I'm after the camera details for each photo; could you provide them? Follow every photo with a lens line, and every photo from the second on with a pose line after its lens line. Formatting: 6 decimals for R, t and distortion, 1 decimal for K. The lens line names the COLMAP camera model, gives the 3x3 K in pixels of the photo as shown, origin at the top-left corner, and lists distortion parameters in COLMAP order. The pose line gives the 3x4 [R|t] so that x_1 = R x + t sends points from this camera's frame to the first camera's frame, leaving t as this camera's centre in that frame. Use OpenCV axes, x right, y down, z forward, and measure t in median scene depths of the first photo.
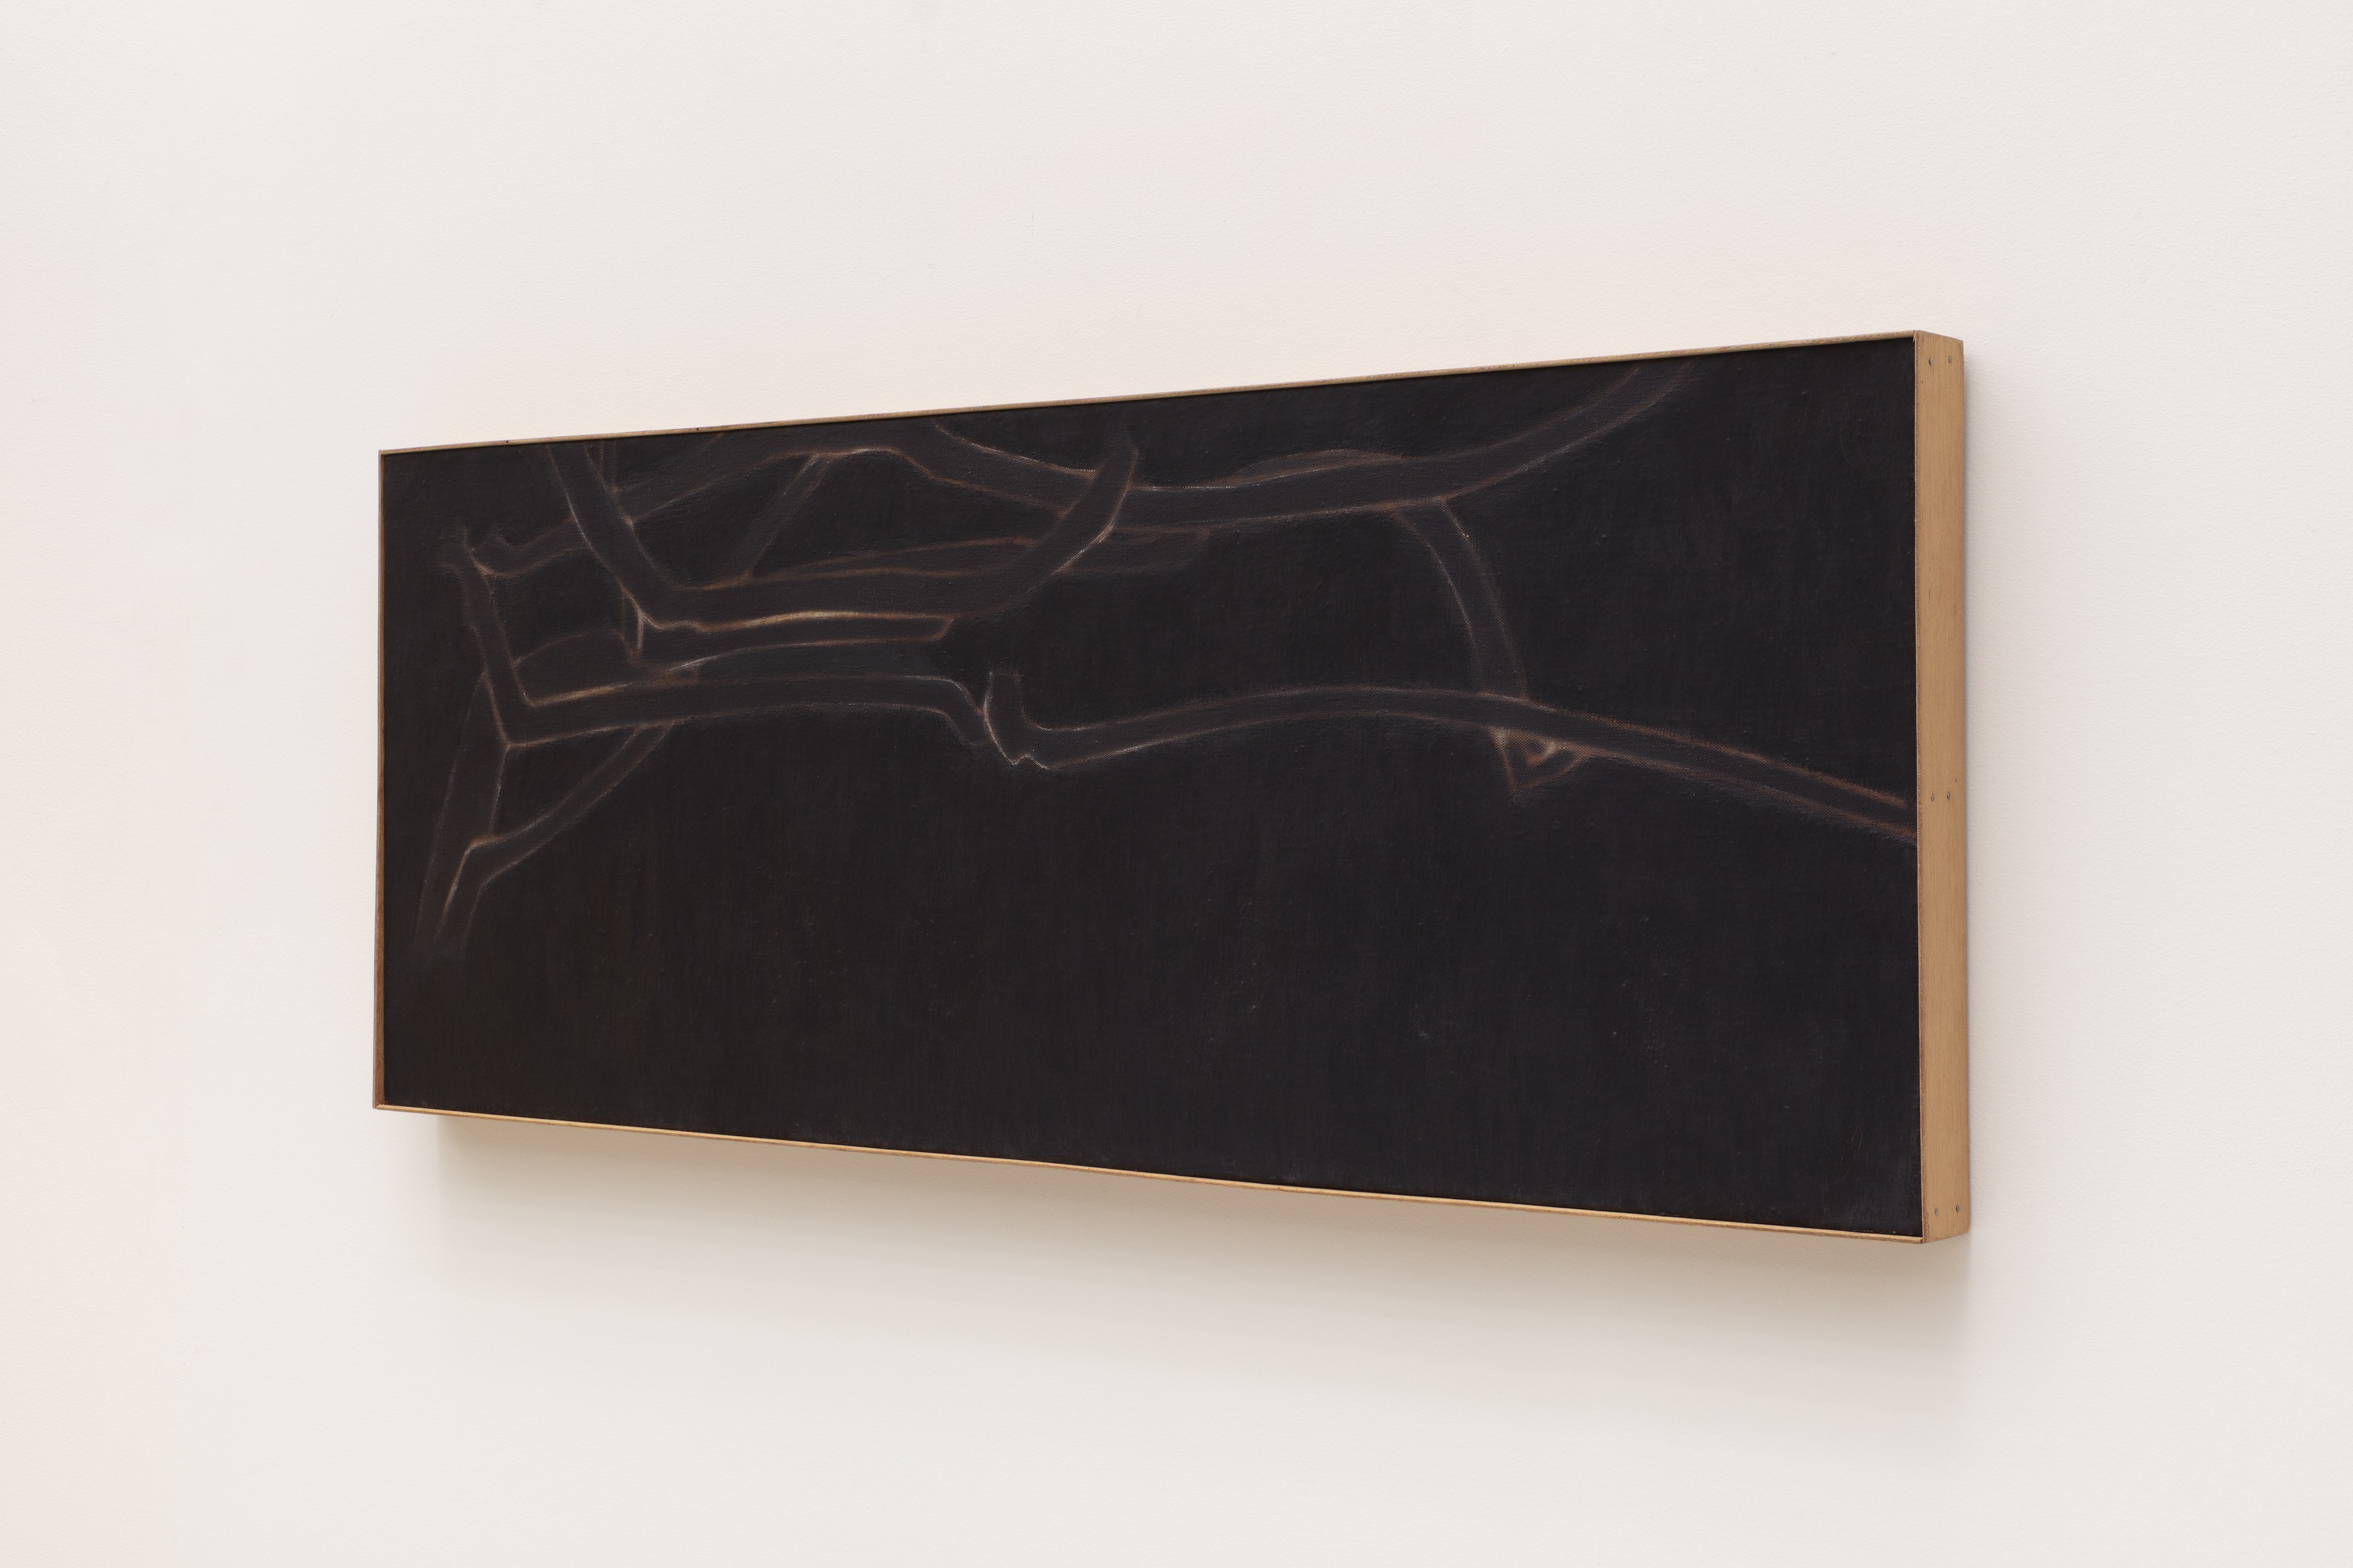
lens RADIAL K [[3381.9, 0, 1176.2], [0, 3381.9, 786.1], [0, 0, 1]] dist [0.015701, 0.000000]
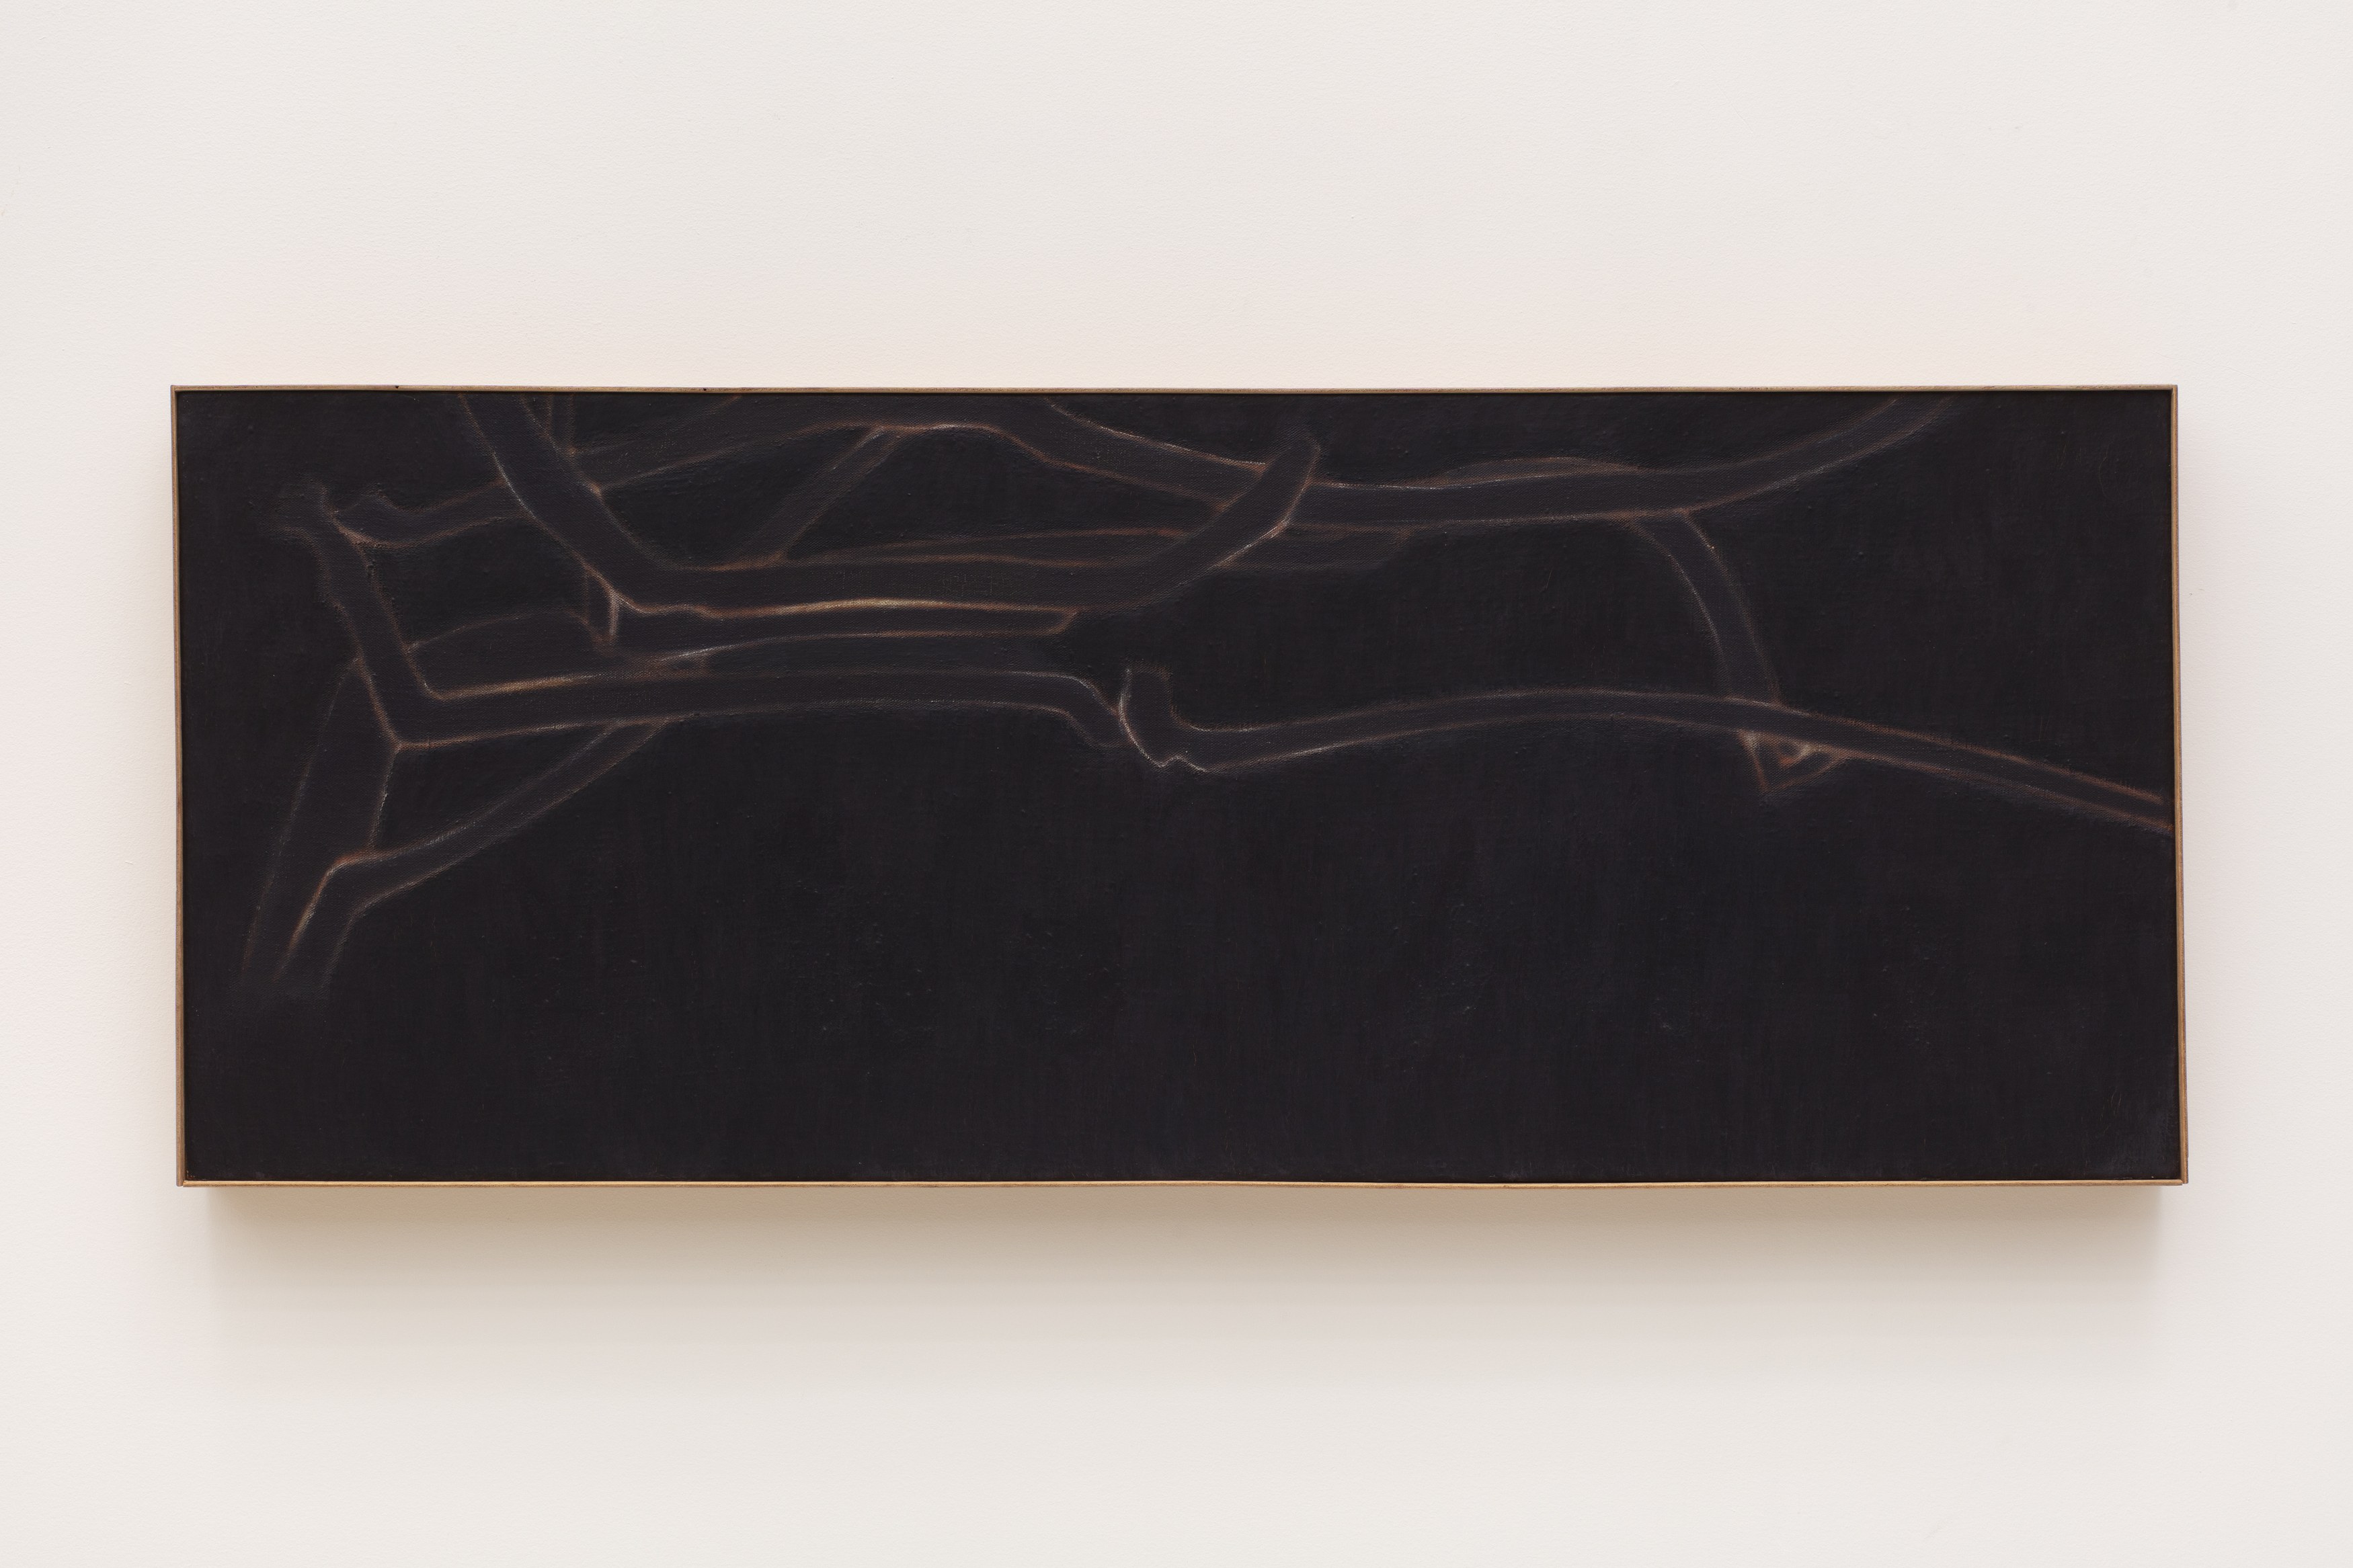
lens RADIAL K [[3381.9, 0, 1176.3], [0, 3381.9, 780.9], [0, 0, 1]] dist [0.015701, 0.000000]
pose [[0.816735, -0.006816, 0.576972, -0.594207], [0.004984, 0.999976, 0.004758, -0.006843], [-0.576991, -0.001010, 0.816750, 0.218467]]
